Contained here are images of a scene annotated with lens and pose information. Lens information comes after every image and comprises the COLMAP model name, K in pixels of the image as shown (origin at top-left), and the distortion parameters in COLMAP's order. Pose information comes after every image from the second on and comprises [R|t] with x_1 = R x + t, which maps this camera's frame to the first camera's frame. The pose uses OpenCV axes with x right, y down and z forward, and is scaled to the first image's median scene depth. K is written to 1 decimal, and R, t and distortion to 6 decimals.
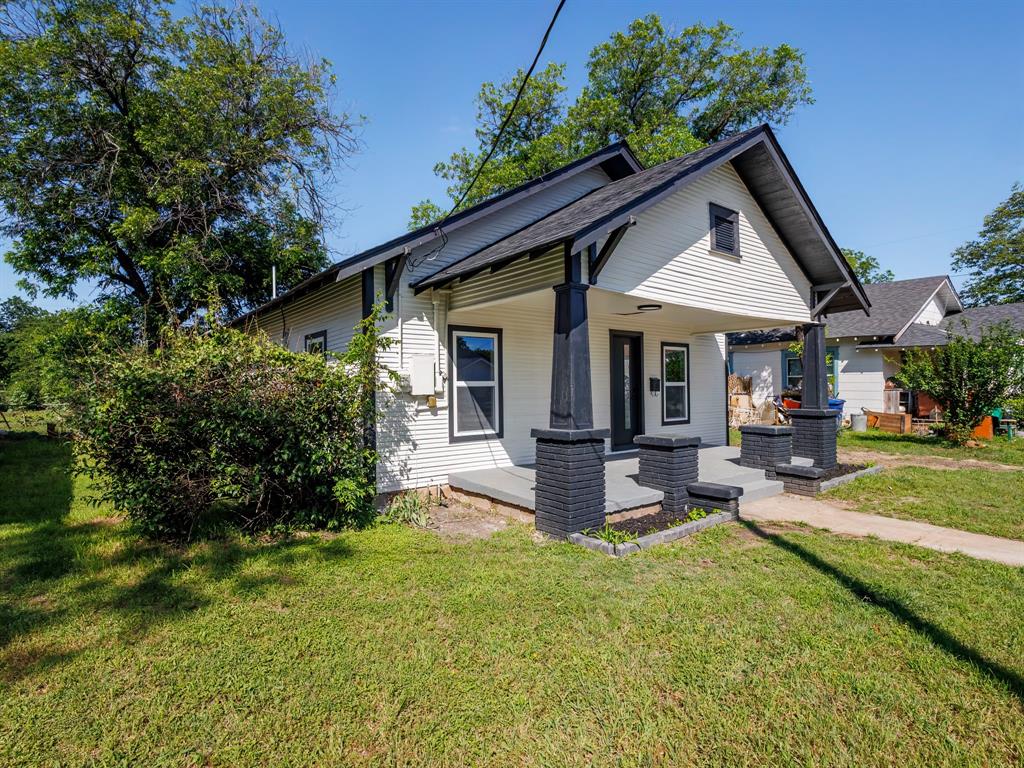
lens RADIAL K [[528.3, 0, 516.6], [0, 528.3, 382.5], [0, 0, 1]] dist [0.011381, -0.002189]
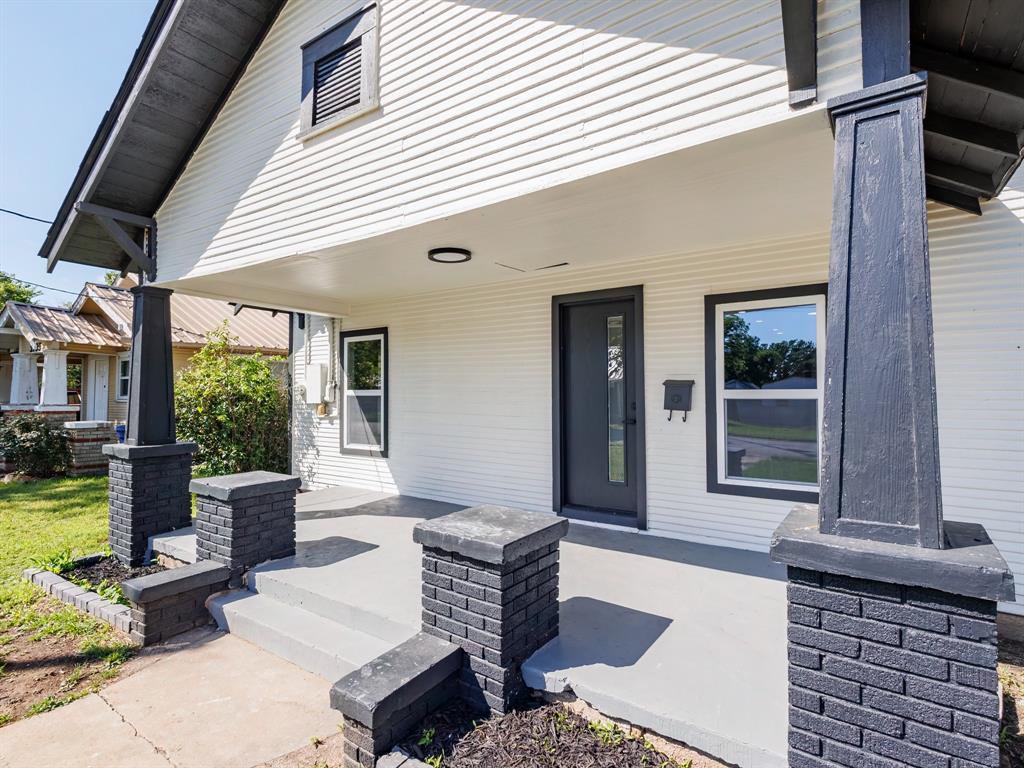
lens RADIAL K [[528.3, 0, 514.1], [0, 528.3, 384.8], [0, 0, 1]] dist [0.011381, -0.002189]
pose [[0.304143, -0.007324, -0.952598, 0.884048], [0.007220, 0.999959, -0.005383, -0.004865], [0.952599, -0.005241, 0.304183, 0.997160]]
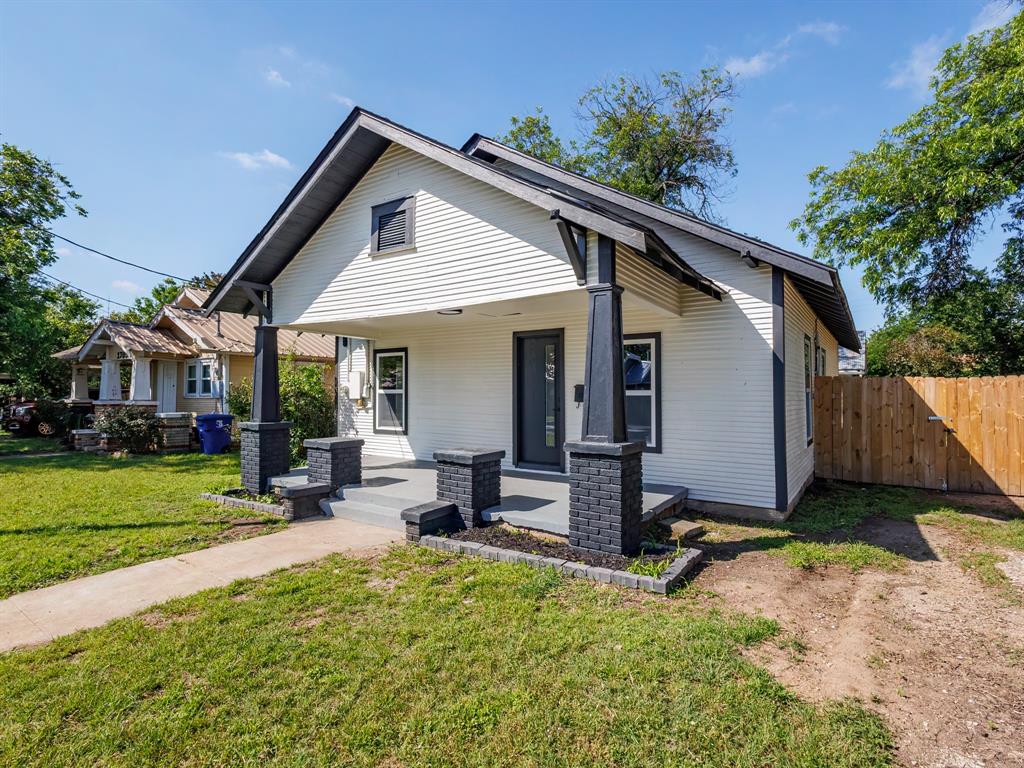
lens RADIAL K [[528.3, 0, 511.4], [0, 528.3, 383.2], [0, 0, 1]] dist [0.011381, -0.002189]
pose [[0.303507, -0.008317, -0.952793, 1.314703], [0.003701, 0.999965, -0.007550, -0.007306], [0.952822, -0.001234, 0.303527, 0.911438]]
